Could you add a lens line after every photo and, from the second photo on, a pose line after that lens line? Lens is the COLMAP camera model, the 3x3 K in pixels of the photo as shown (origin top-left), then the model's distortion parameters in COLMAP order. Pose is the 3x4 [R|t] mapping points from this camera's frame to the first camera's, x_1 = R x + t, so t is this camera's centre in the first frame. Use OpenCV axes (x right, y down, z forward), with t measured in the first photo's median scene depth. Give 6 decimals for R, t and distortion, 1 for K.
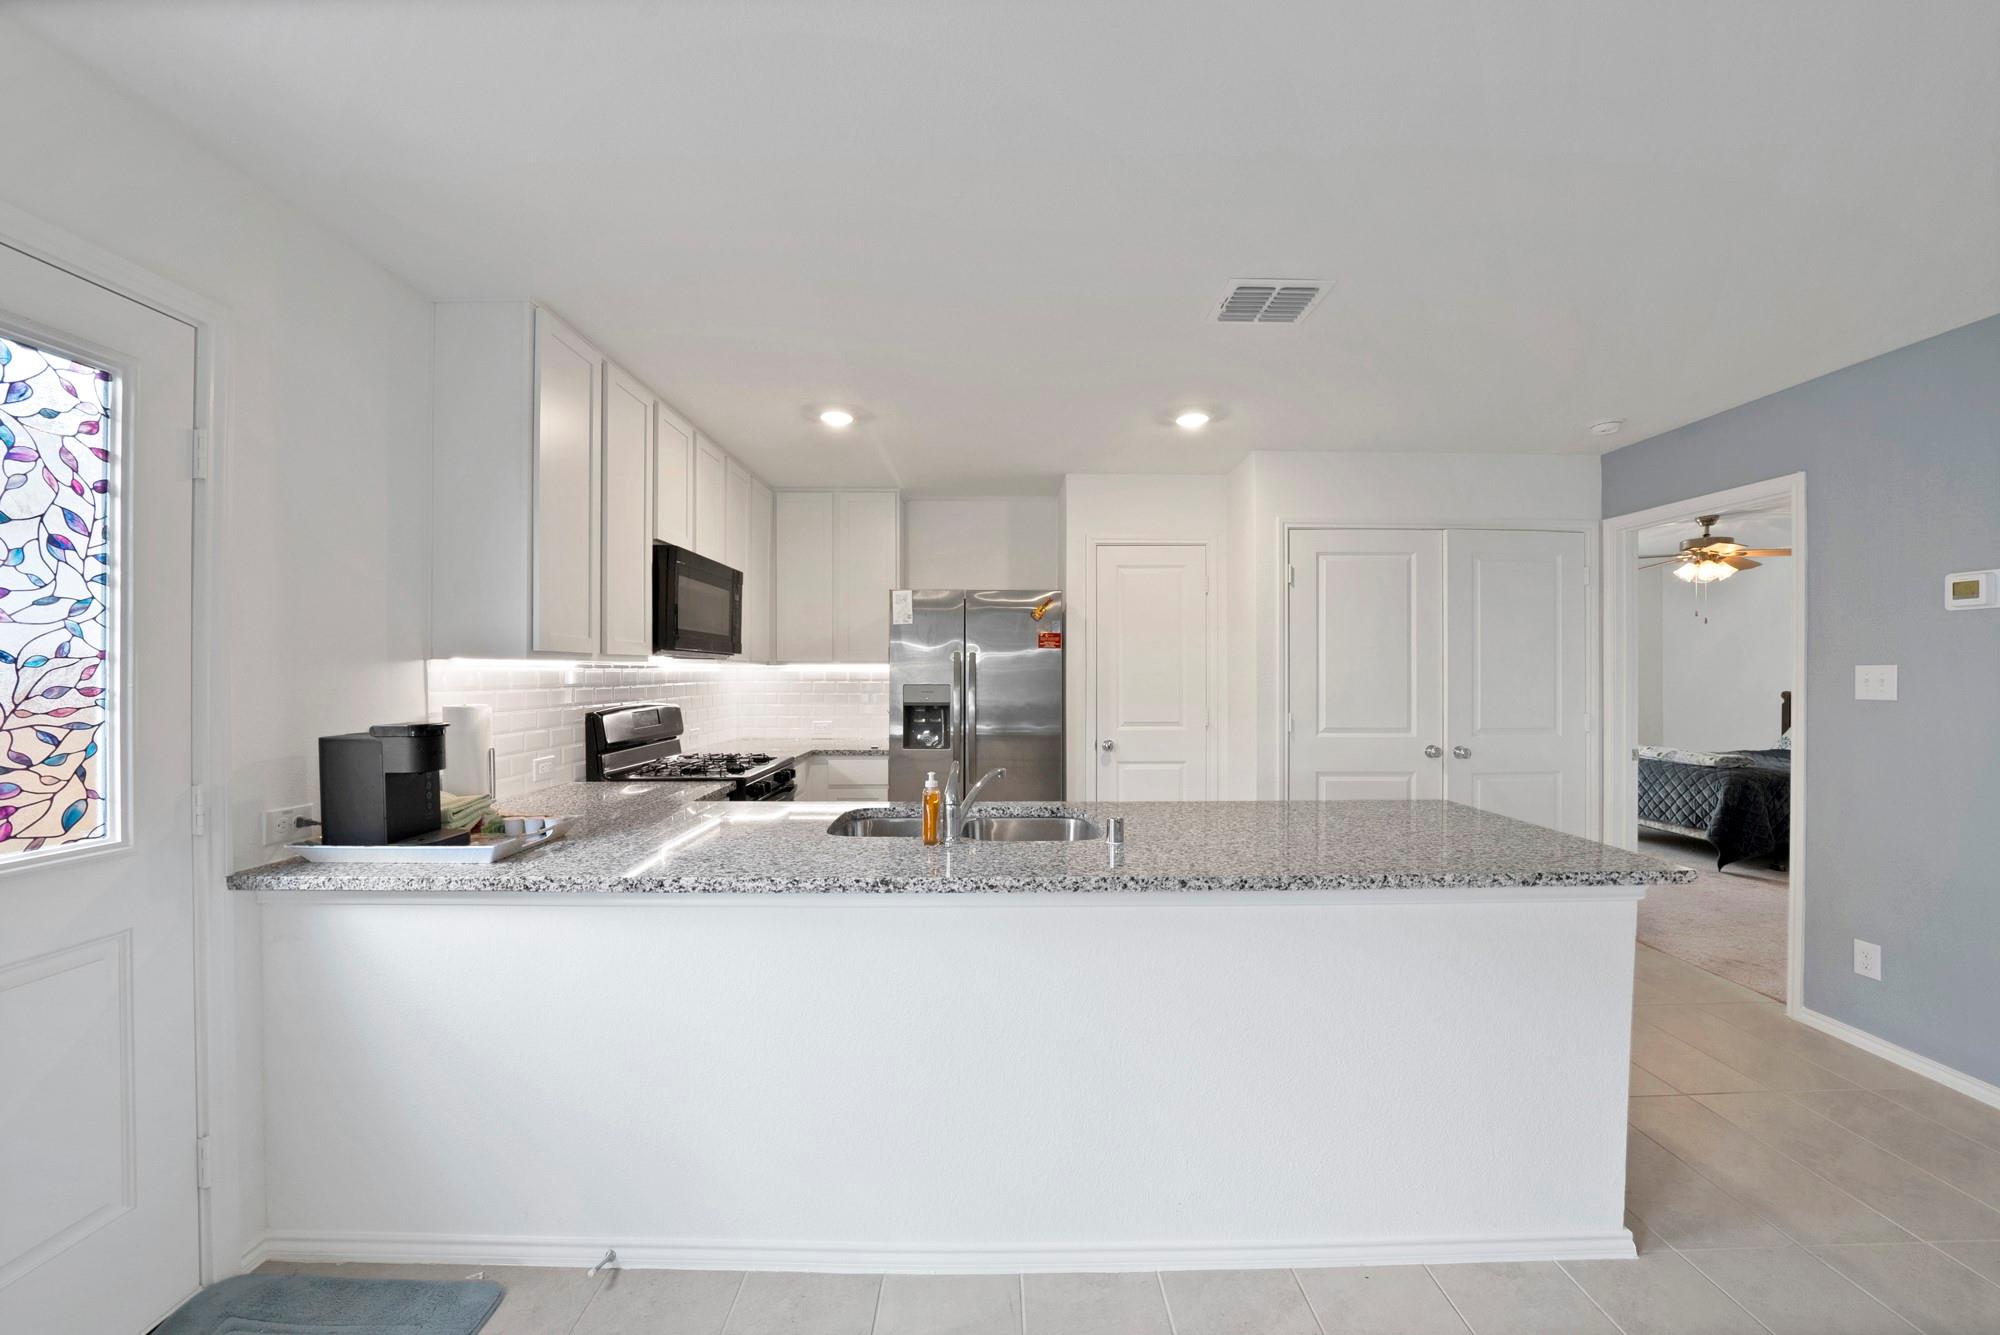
lens RADIAL K [[750.5, 0, 1000.0], [0, 750.5, 667.5], [0, 0, 1]] dist [-0.000611, -0.000014]
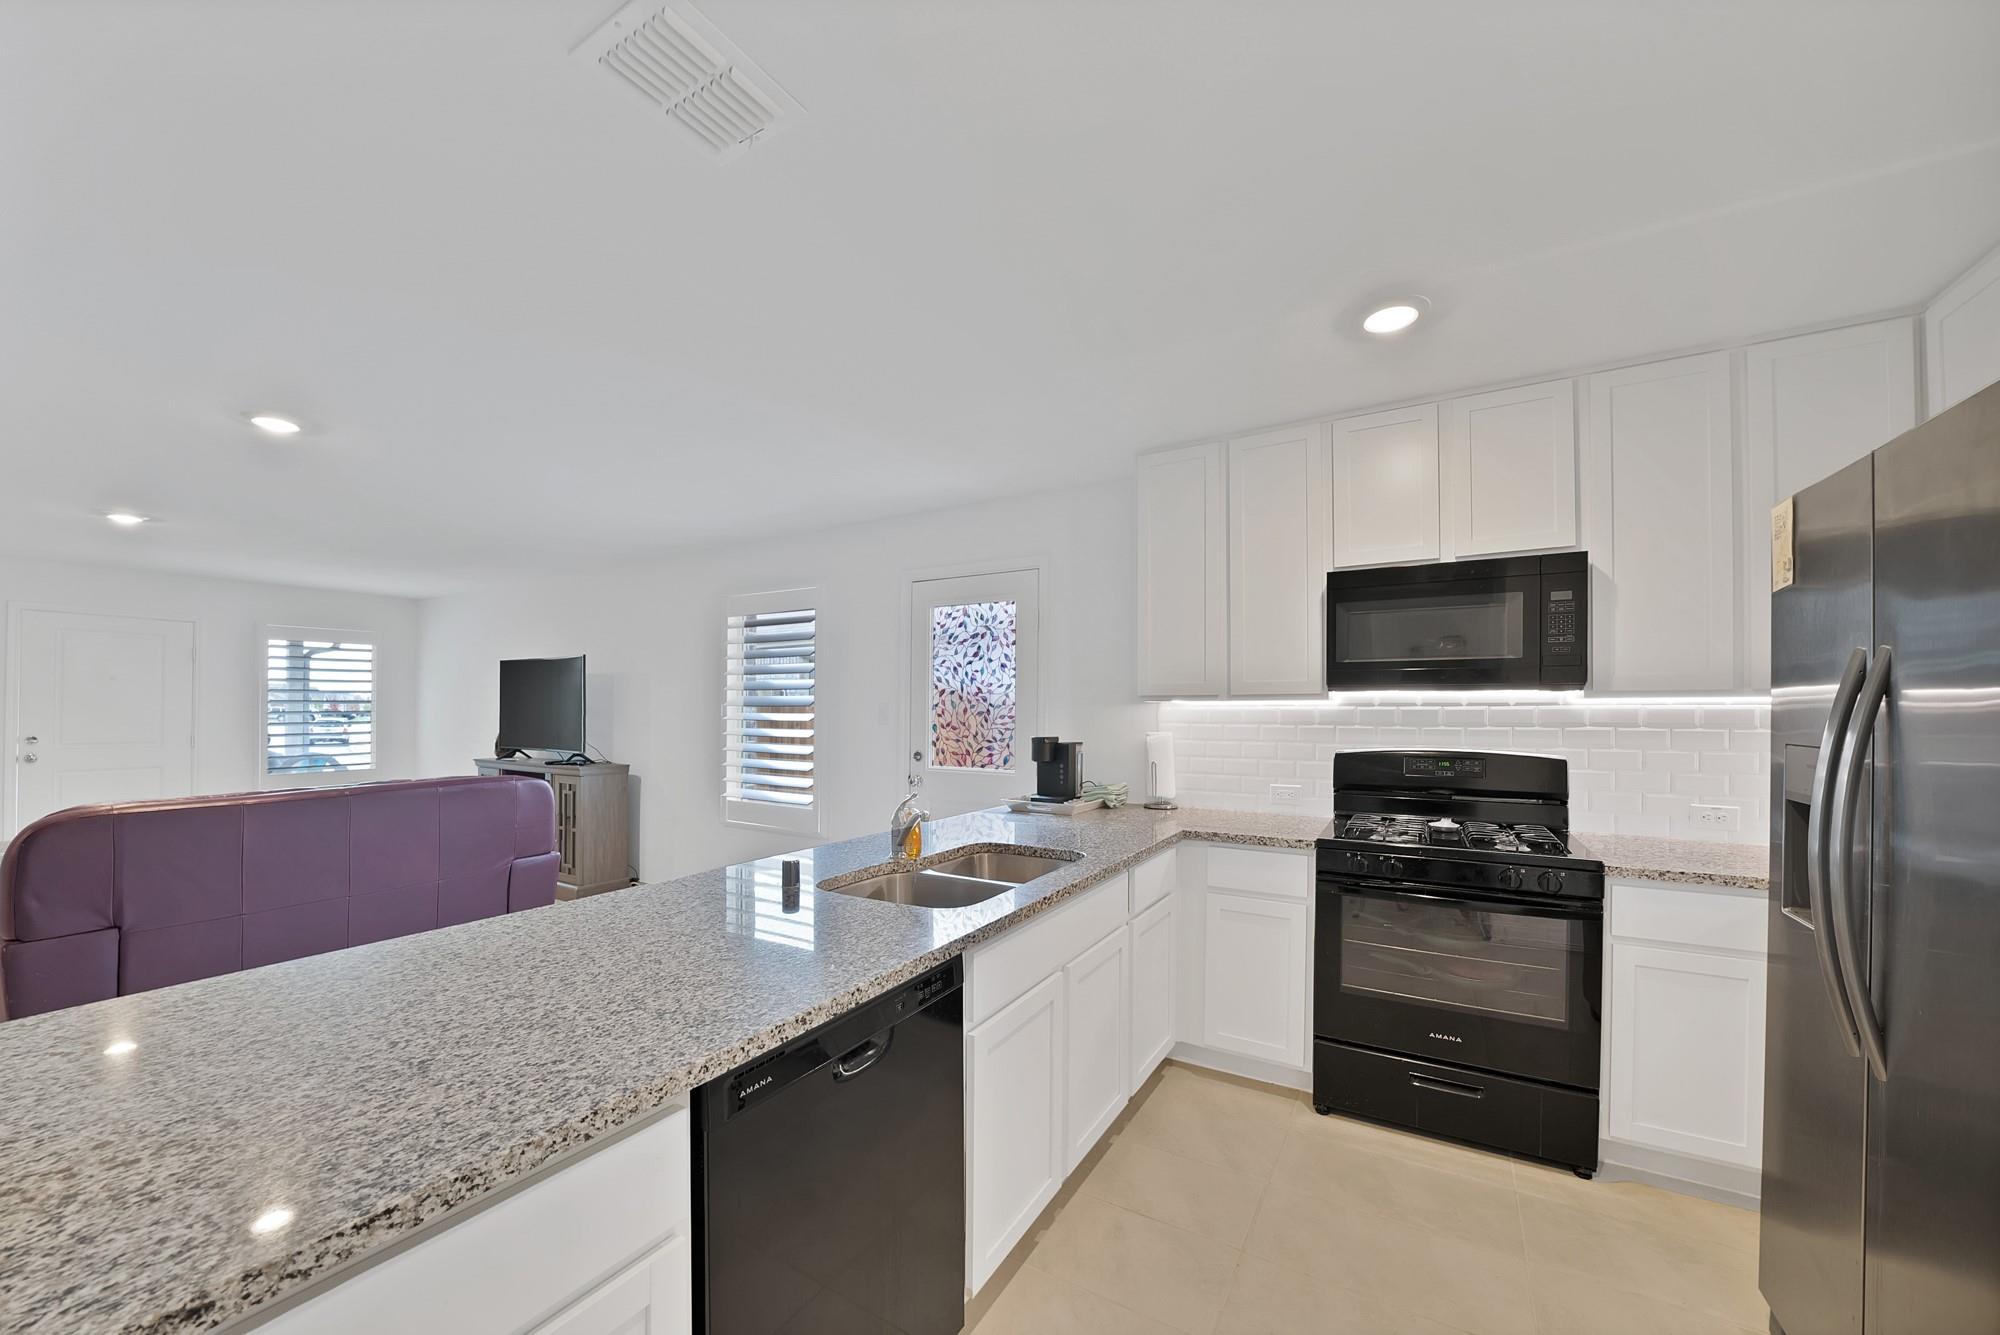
lens RADIAL K [[724.9, 0, 998.4], [0, 724.9, 705.2], [0, 0, 1]] dist [-0.020039, -0.000268]
pose [[-0.514660, -0.008444, -0.857353, 0.451870], [0.000977, 0.999945, -0.010435, 0.006425], [0.857394, -0.006208, -0.514623, 0.943798]]
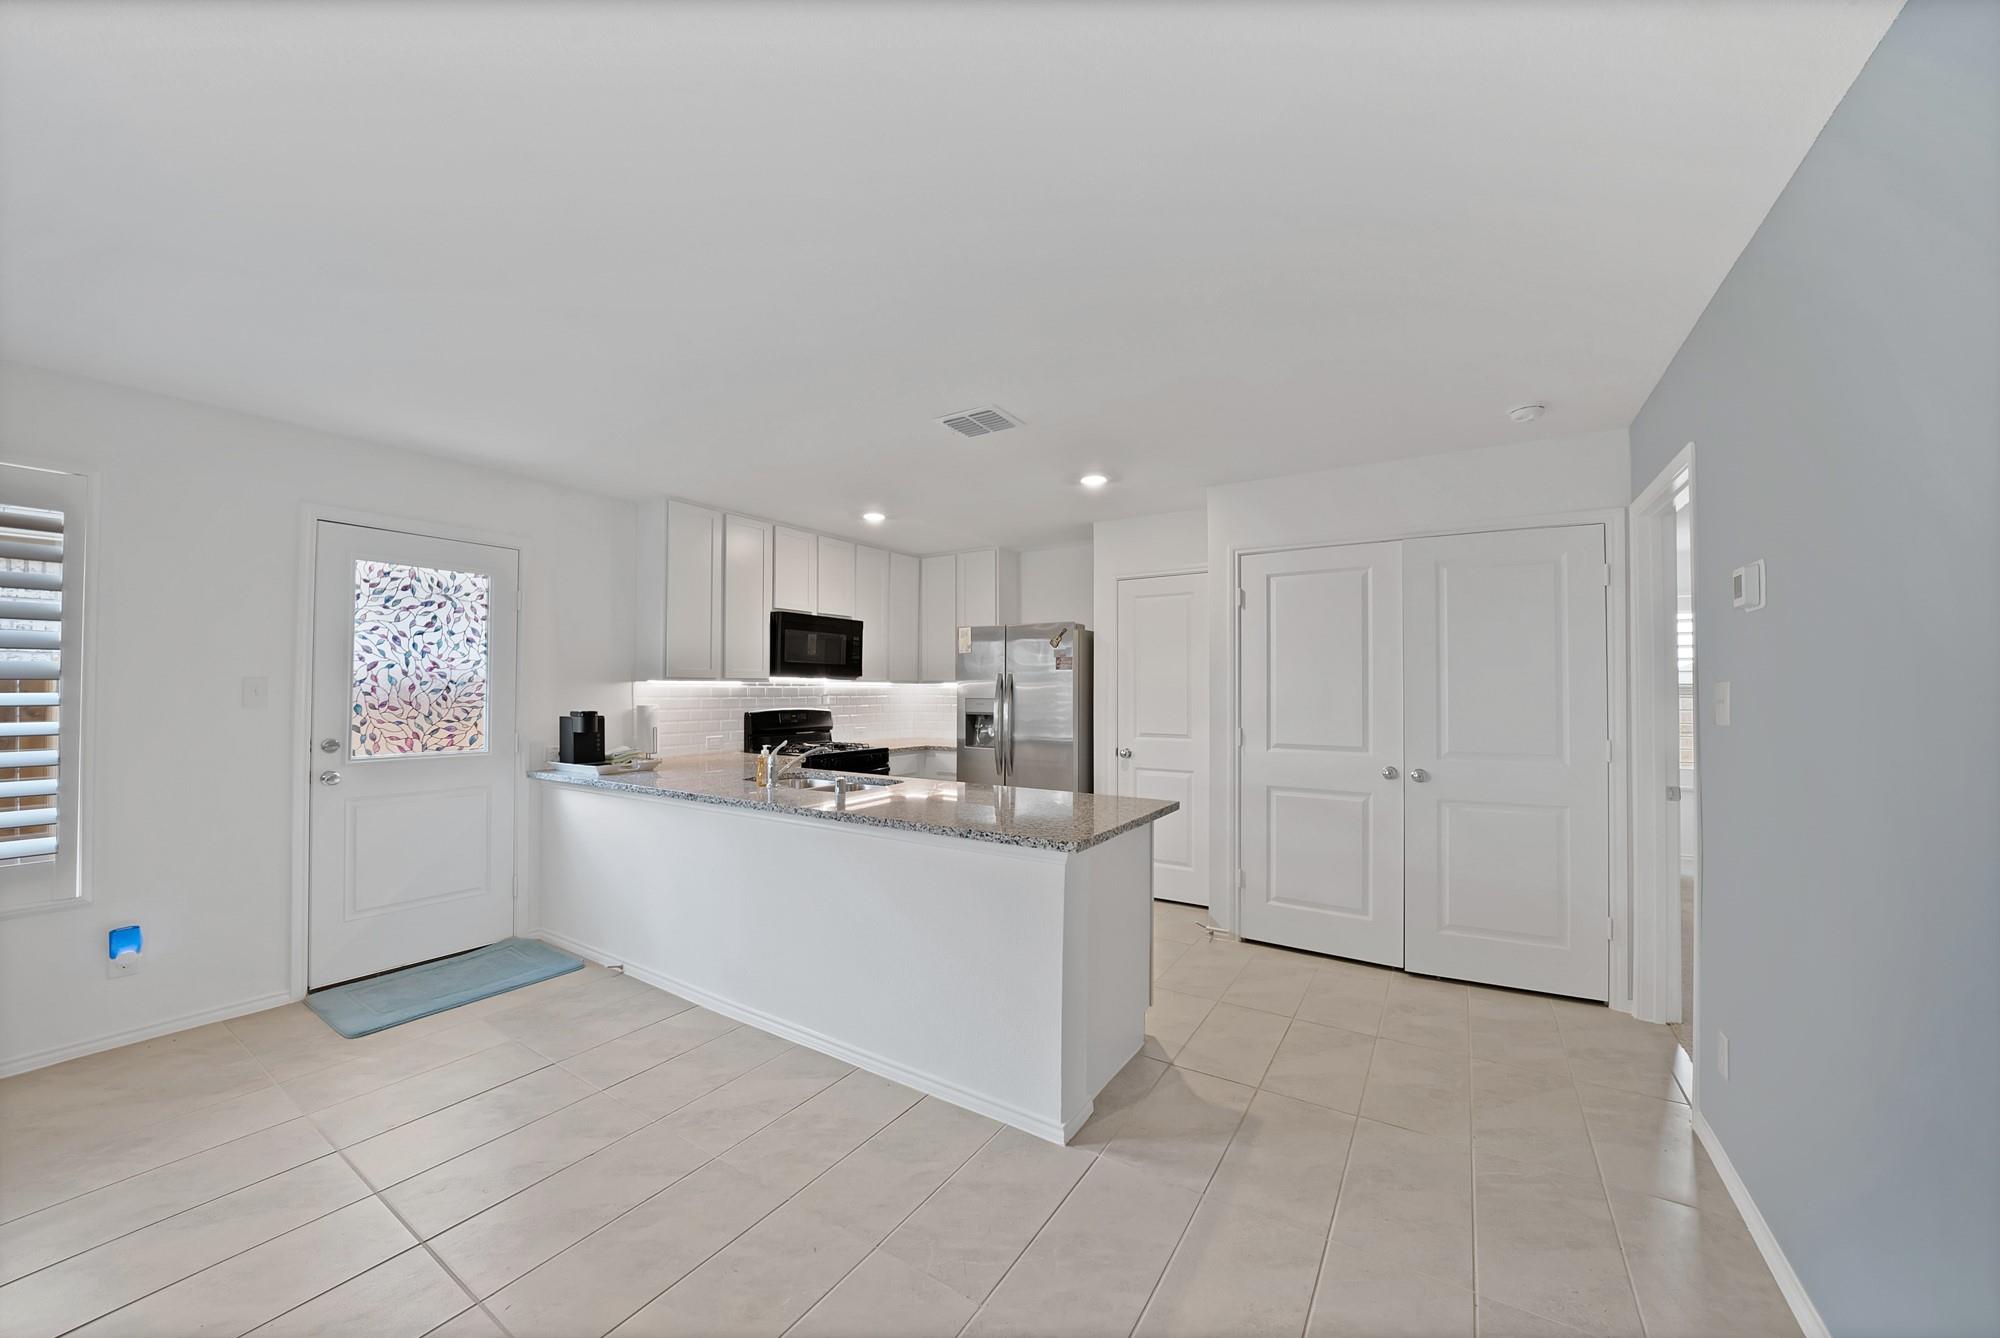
lens RADIAL K [[728.1, 0, 984.2], [0, 728.1, 673.7], [0, 0, 1]] dist [-0.000786, -0.000062]
pose [[0.827488, -0.010326, -0.561389, 0.705482], [0.000536, 0.999845, -0.017601, 0.001693], [0.561483, 0.014264, 0.827365, -0.059355]]
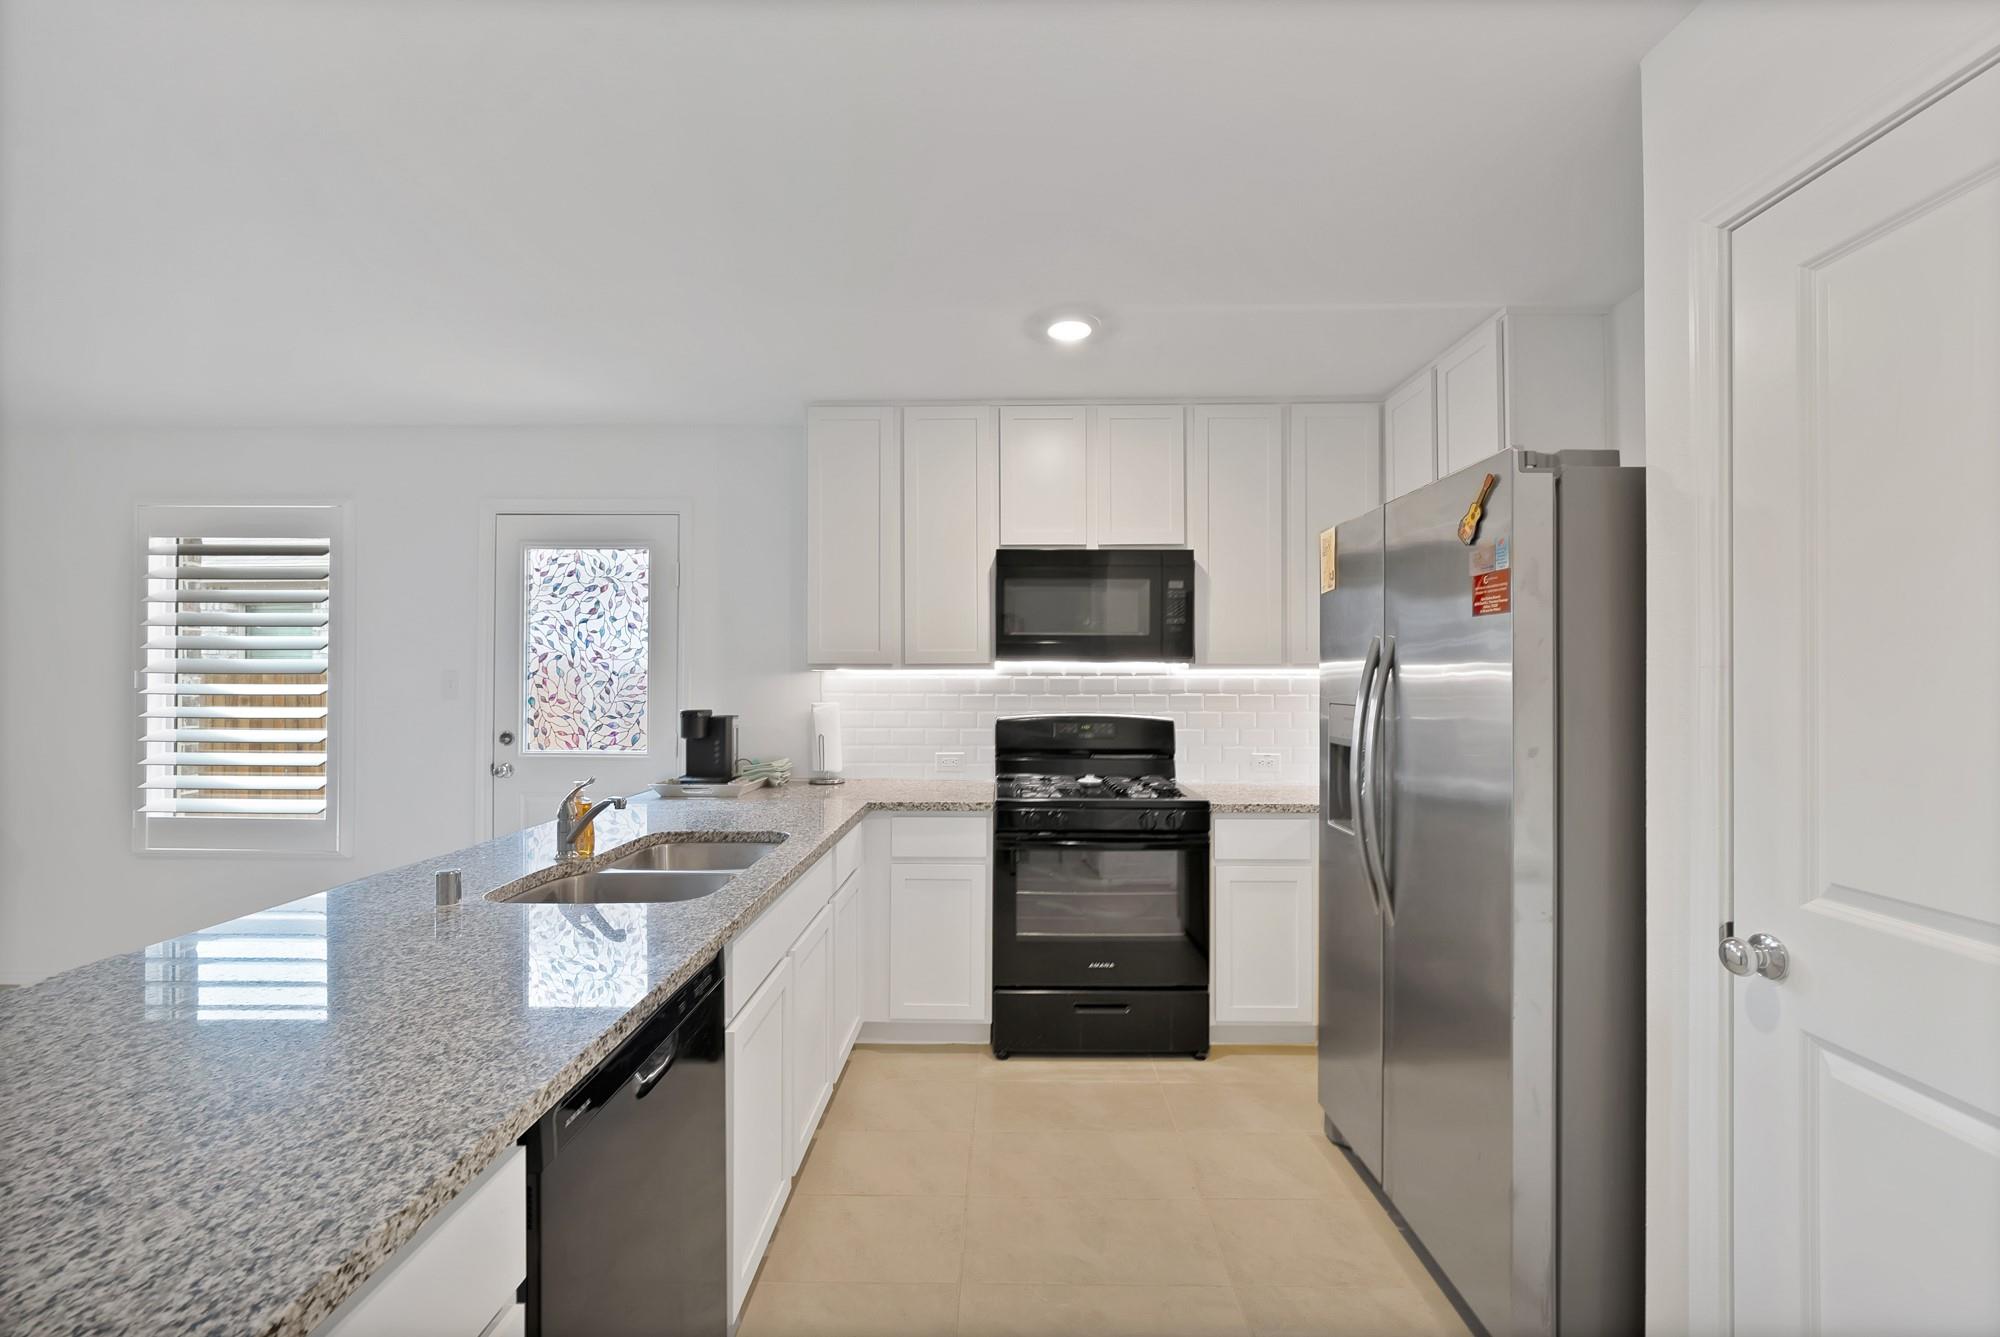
lens RADIAL K [[808.5, 0, 1000.2], [0, 808.5, 677.1], [0, 0, 1]] dist [0.000873, 0.000479]
pose [[-0.020369, -0.006309, -0.999773, 0.521481], [0.002681, 0.999976, -0.006365, 0.007337], [0.999789, -0.002810, -0.020352, 0.873721]]
